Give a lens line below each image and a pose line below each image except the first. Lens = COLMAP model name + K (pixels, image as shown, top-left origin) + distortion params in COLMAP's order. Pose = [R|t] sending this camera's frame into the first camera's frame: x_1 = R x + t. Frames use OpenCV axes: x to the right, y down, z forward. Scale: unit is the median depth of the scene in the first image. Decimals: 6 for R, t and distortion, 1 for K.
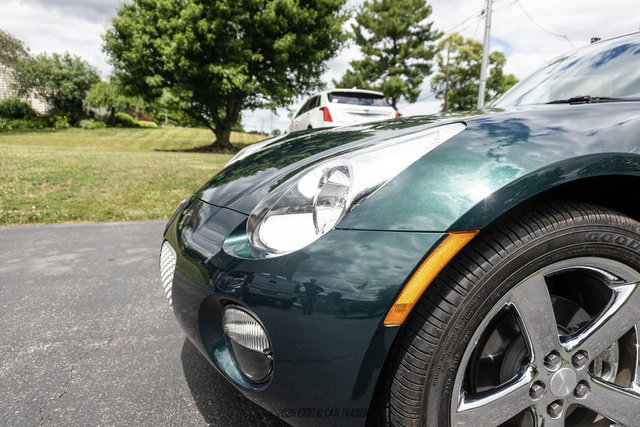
lens RADIAL K [[426.0, 0, 320.0], [0, 426.0, 213.5], [0, 0, 1]] dist [-0.012592, -0.001009]
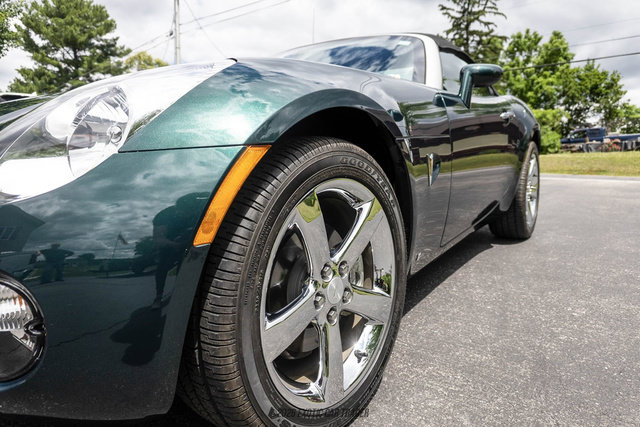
lens RADIAL K [[432.7, 0, 320.0], [0, 432.7, 213.5], [0, 0, 1]] dist [-0.033054, 0.000344]
pose [[0.781721, -0.083109, 0.618066, -0.010545], [0.115875, 0.993179, -0.013007, 0.011868], [-0.612769, 0.081786, 0.786019, 0.004342]]
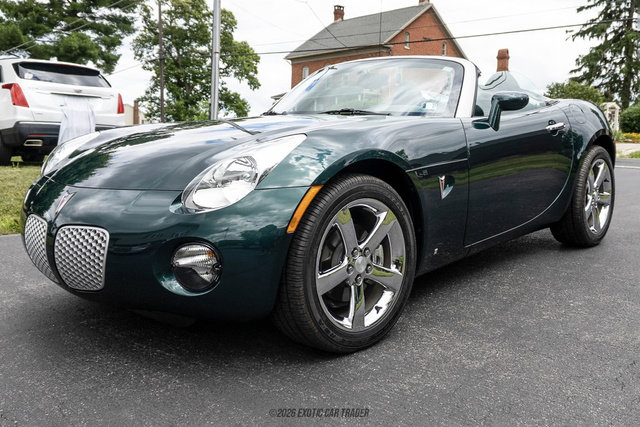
lens RADIAL K [[655.5, 0, 352.6], [0, 655.5, 212.8], [0, 0, 1]] dist [-0.012394, -0.001460]
pose [[0.837604, -0.065515, 0.542334, -0.065451], [0.088934, 0.995892, -0.017049, 0.012472], [-0.538989, 0.062512, 0.839990, -0.093041]]
